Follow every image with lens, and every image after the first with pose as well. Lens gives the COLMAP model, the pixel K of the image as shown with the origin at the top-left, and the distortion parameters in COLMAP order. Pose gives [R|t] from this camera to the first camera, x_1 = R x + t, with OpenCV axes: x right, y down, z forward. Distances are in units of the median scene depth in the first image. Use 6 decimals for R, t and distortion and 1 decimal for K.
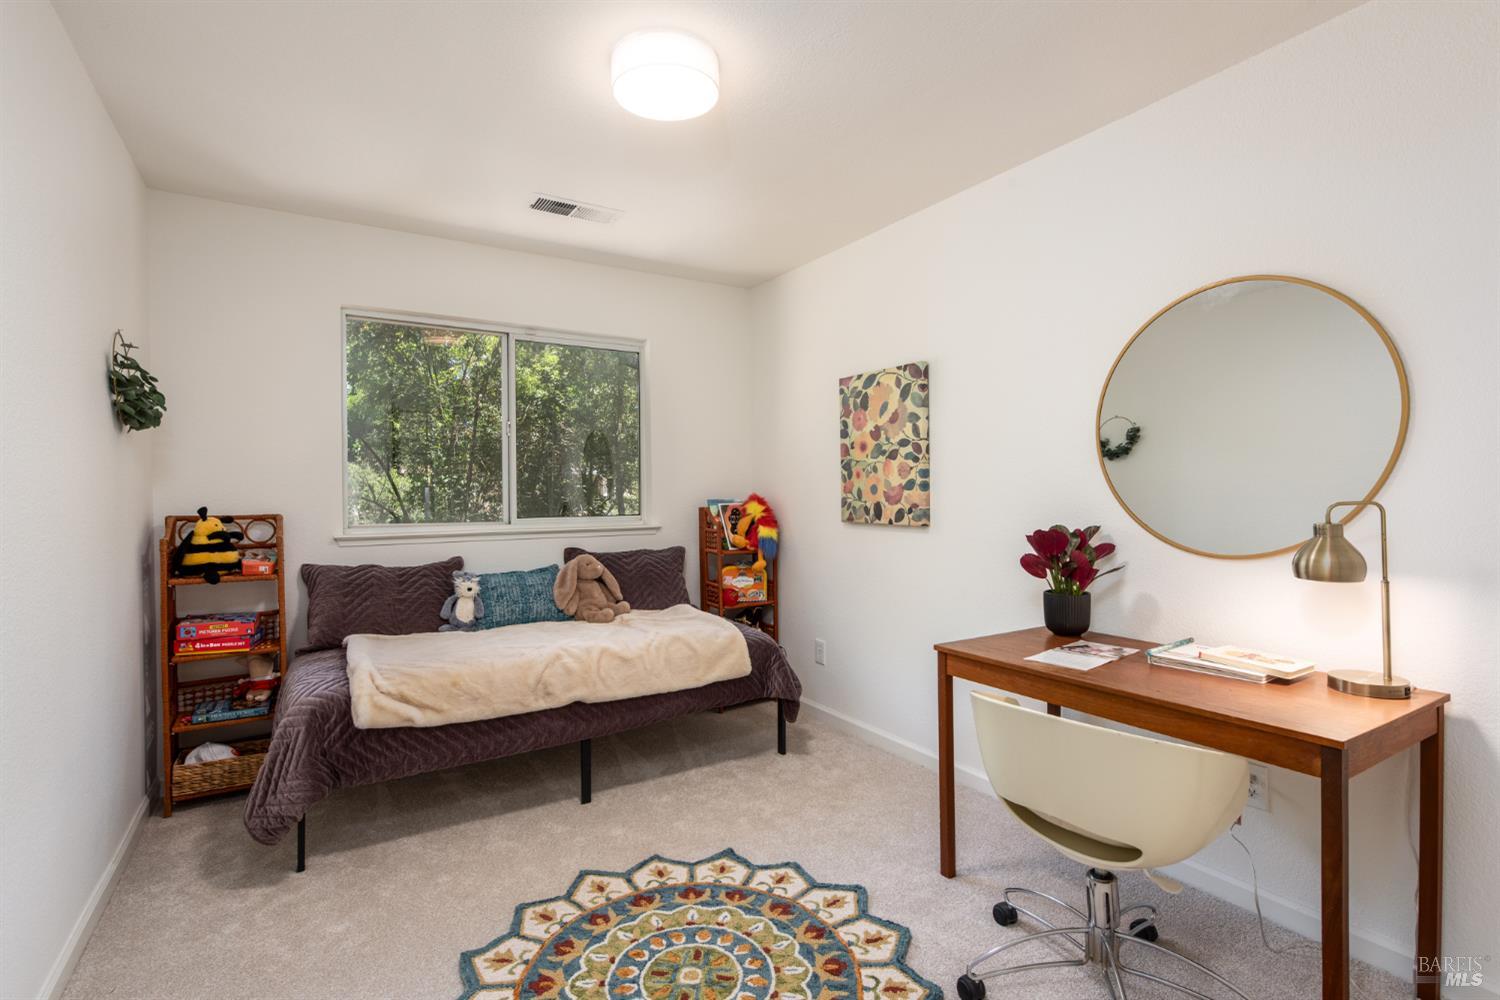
lens RADIAL K [[710.3, 0, 750.0], [0, 710.3, 500.0], [0, 0, 1]] dist [0.002076, 0.000192]
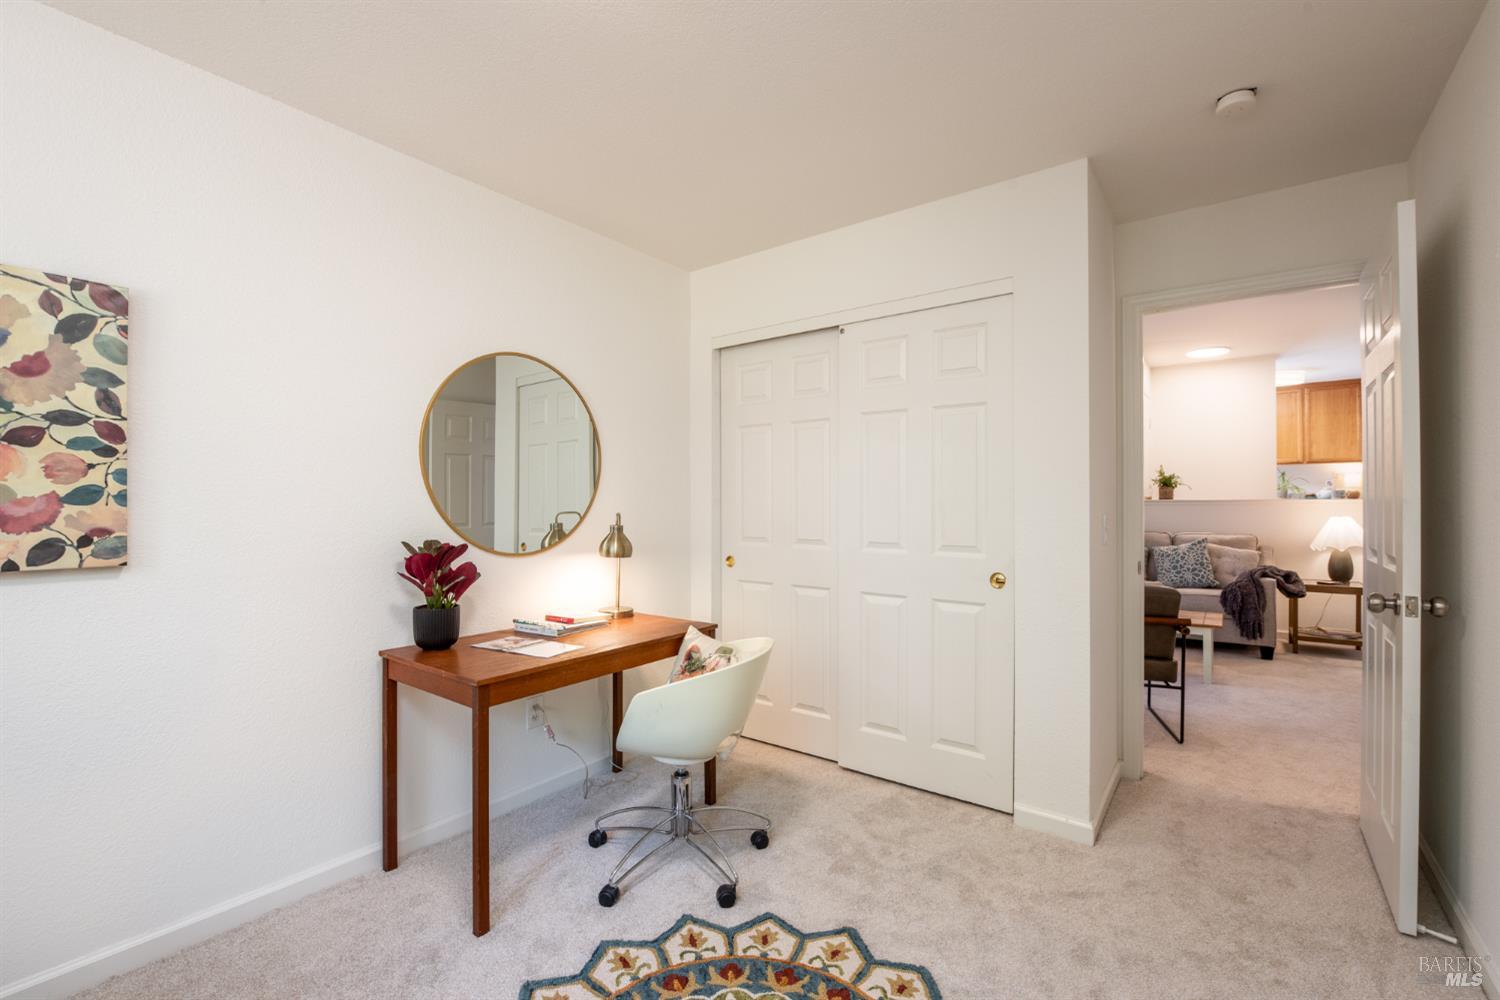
lens RADIAL K [[623.8, 0, 758.2], [0, 623.8, 503.5], [0, 0, 1]] dist [0.000133, -0.000587]
pose [[-0.348771, 0.008618, 0.937168, -0.425810], [0.014334, 0.999890, -0.003860, -0.005384], [-0.937098, 0.012087, -0.348856, 0.678754]]
